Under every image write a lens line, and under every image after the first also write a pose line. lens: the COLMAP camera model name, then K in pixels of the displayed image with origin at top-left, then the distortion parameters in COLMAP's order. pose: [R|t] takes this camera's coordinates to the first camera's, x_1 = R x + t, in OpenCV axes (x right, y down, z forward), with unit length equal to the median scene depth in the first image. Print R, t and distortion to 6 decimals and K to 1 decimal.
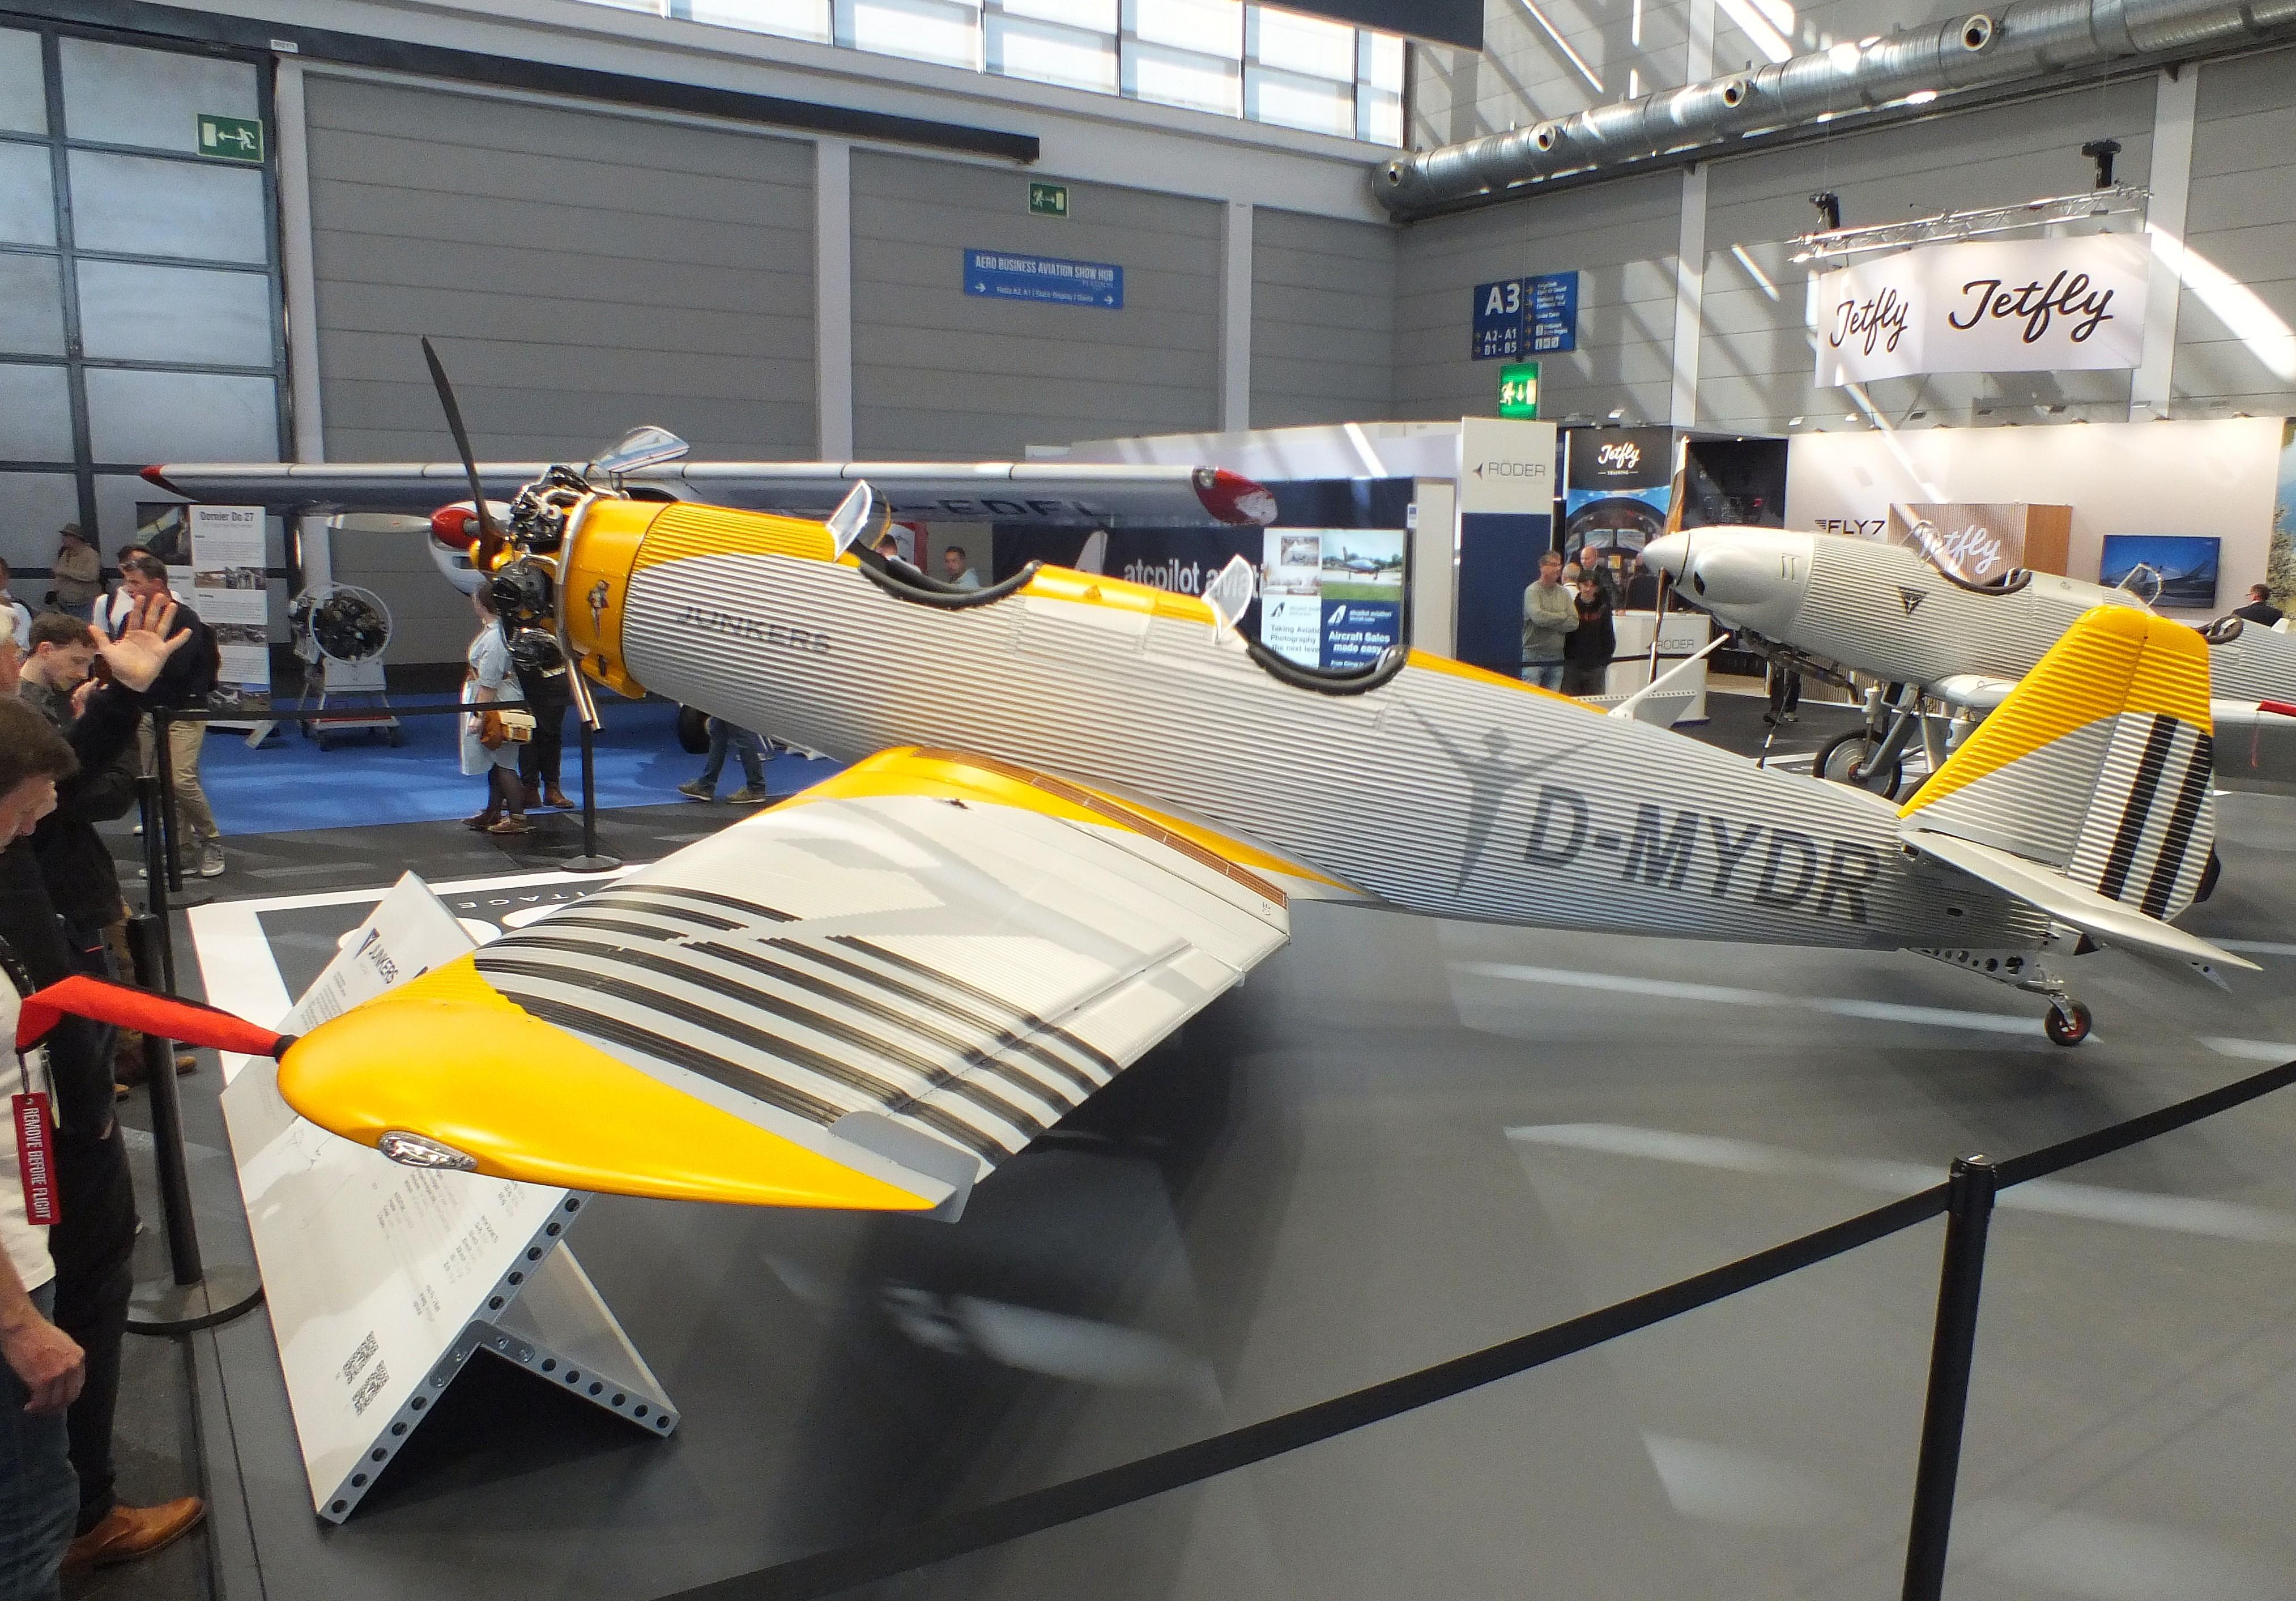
lens RADIAL K [[1618.3, 0, 1198.5], [0, 1618.3, 789.7], [0, 0, 1]] dist [-0.048414, 0.006310]
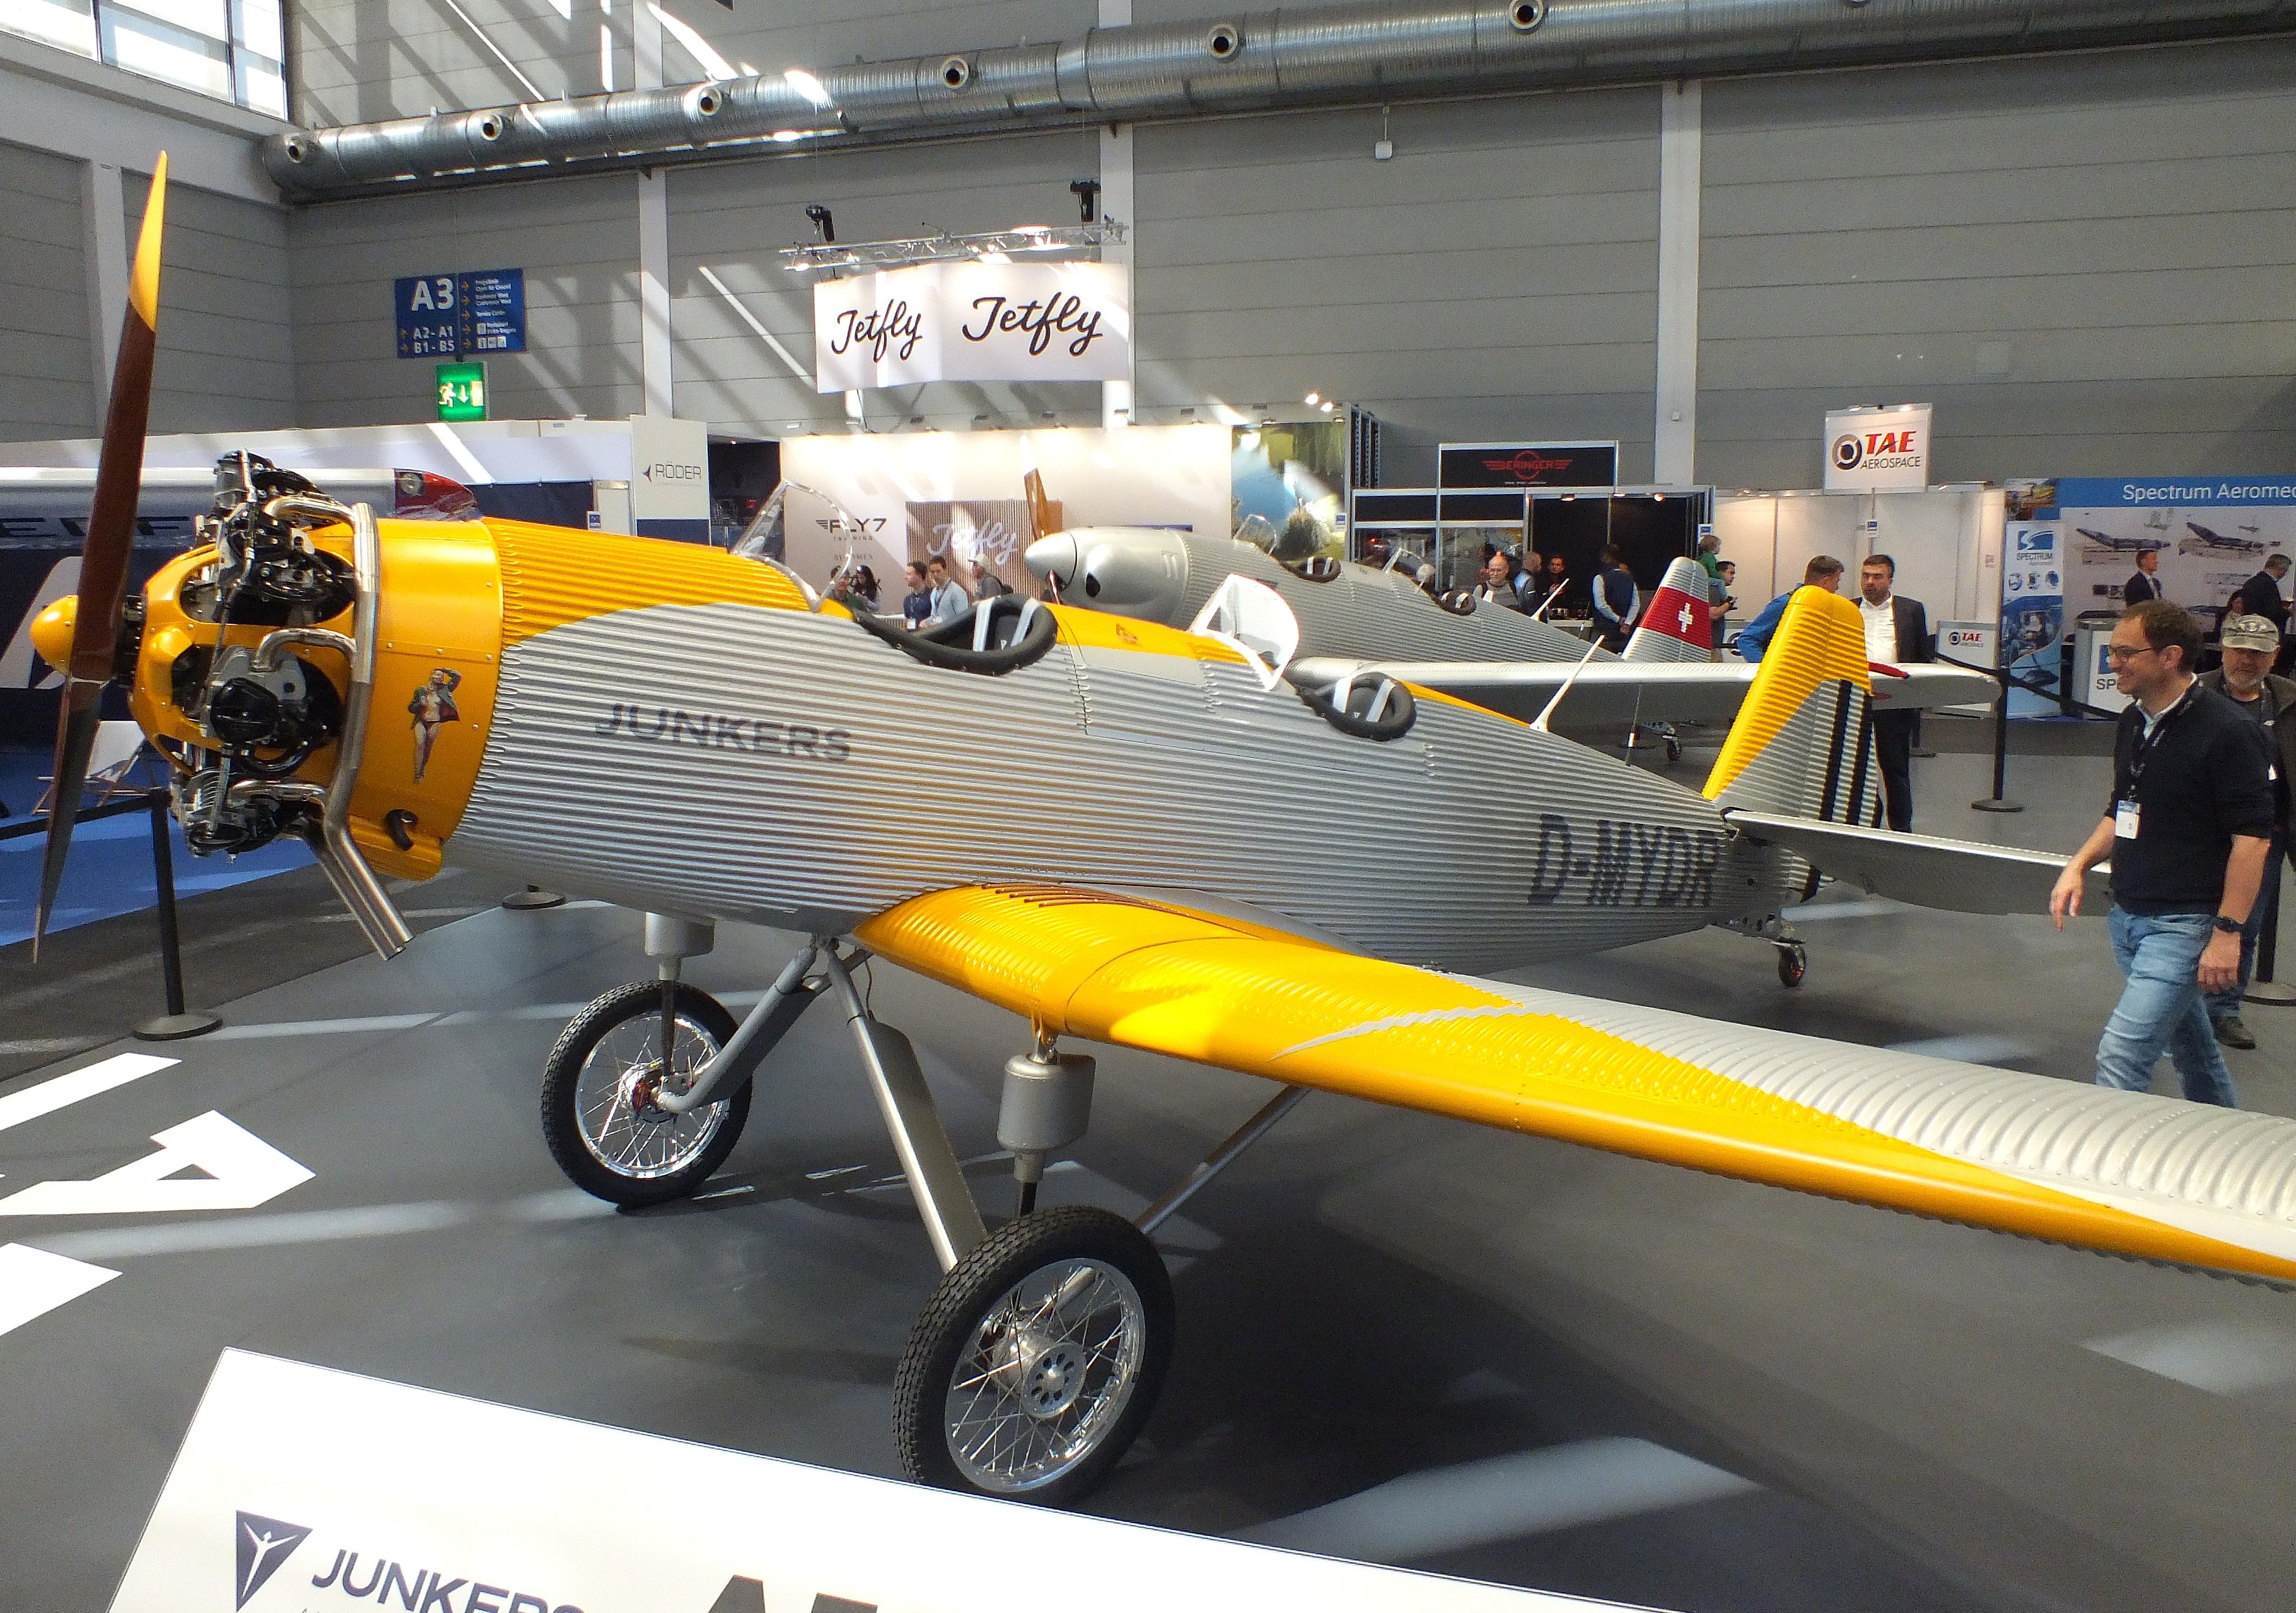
lens RADIAL K [[1566.6, 0, 1145.1], [0, 1566.6, 766.6], [0, 0, 1]] dist [-0.096269, 0.037279]
pose [[0.778751, -0.113808, 0.616923, -0.112311], [0.119552, 0.992307, 0.032146, -0.019416], [-0.615836, 0.048720, 0.786366, 0.102832]]
